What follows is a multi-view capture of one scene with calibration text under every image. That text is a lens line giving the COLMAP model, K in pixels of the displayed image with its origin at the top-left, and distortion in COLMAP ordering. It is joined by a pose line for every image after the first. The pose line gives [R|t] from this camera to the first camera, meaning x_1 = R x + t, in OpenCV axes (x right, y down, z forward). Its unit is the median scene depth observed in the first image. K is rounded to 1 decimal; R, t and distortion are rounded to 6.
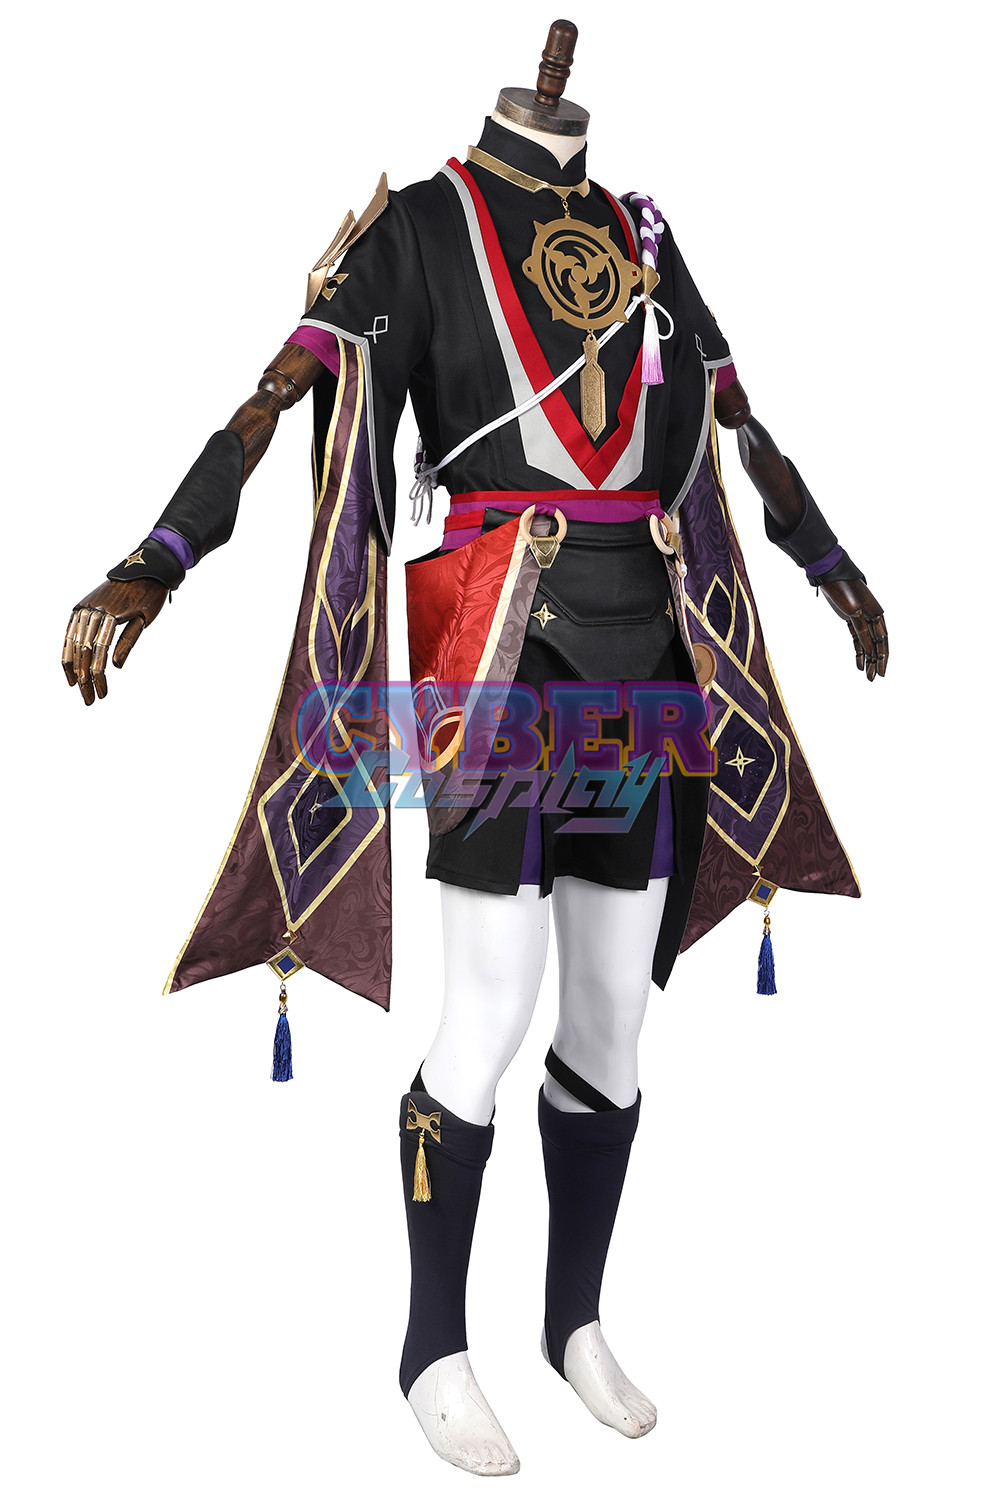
lens RADIAL K [[1968.6, 0, 500.0], [0, 1968.6, 750.0], [0, 0, 1]] dist [-0.243336, 1.043823]
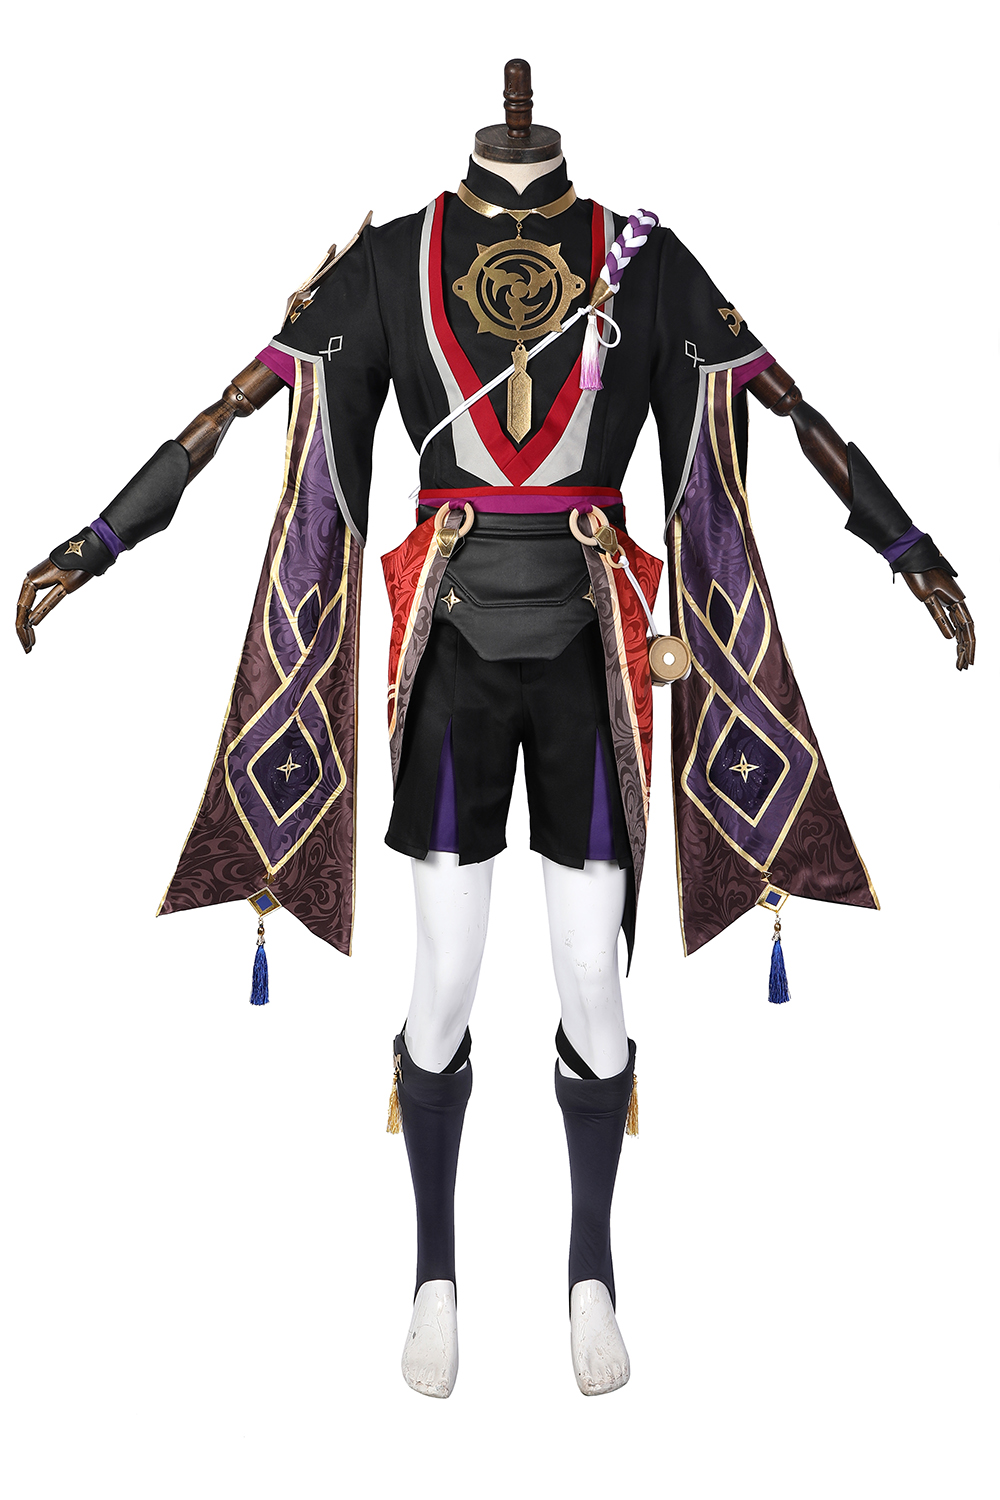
lens RADIAL K [[1950.1, 0, 500.0], [0, 1950.1, 750.0], [0, 0, 1]] dist [-0.014138, -0.009959]
pose [[0.840389, 0.057180, -0.538959, 0.628497], [-0.088784, 0.995510, -0.032821, 0.046297], [0.534662, 0.075433, 0.841692, 0.103409]]
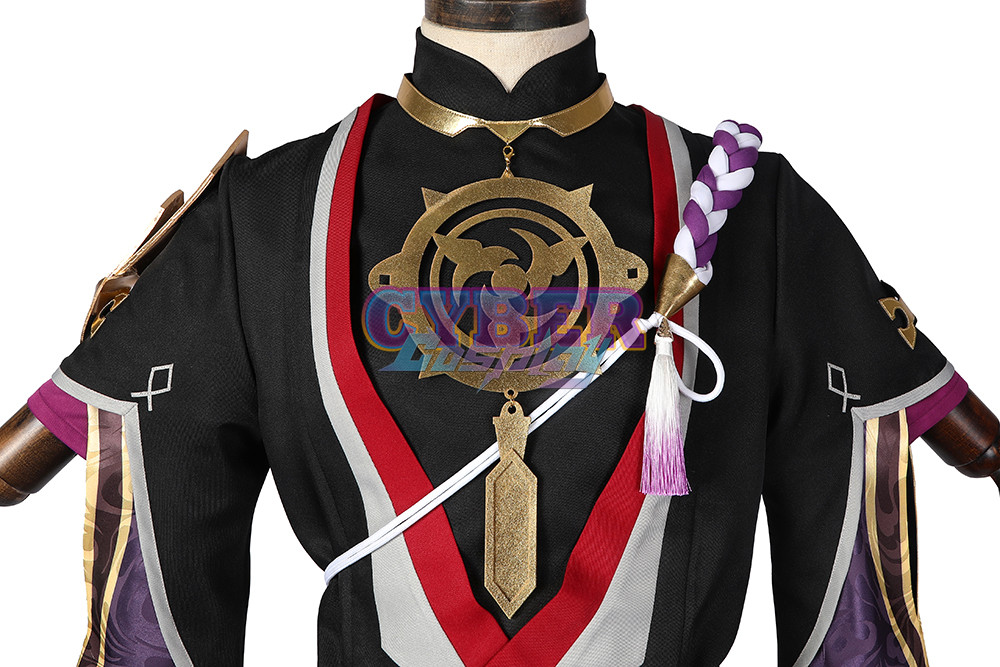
lens RADIAL K [[828.1, 0, 500.0], [0, 828.1, 333.5], [0, 0, 1]] dist [-0.013292, -0.002217]
pose [[0.827914, 0.010506, -0.560756, 0.162289], [-0.081833, 0.991388, -0.102245, -0.207697], [0.554853, 0.130538, 0.821644, 0.818873]]
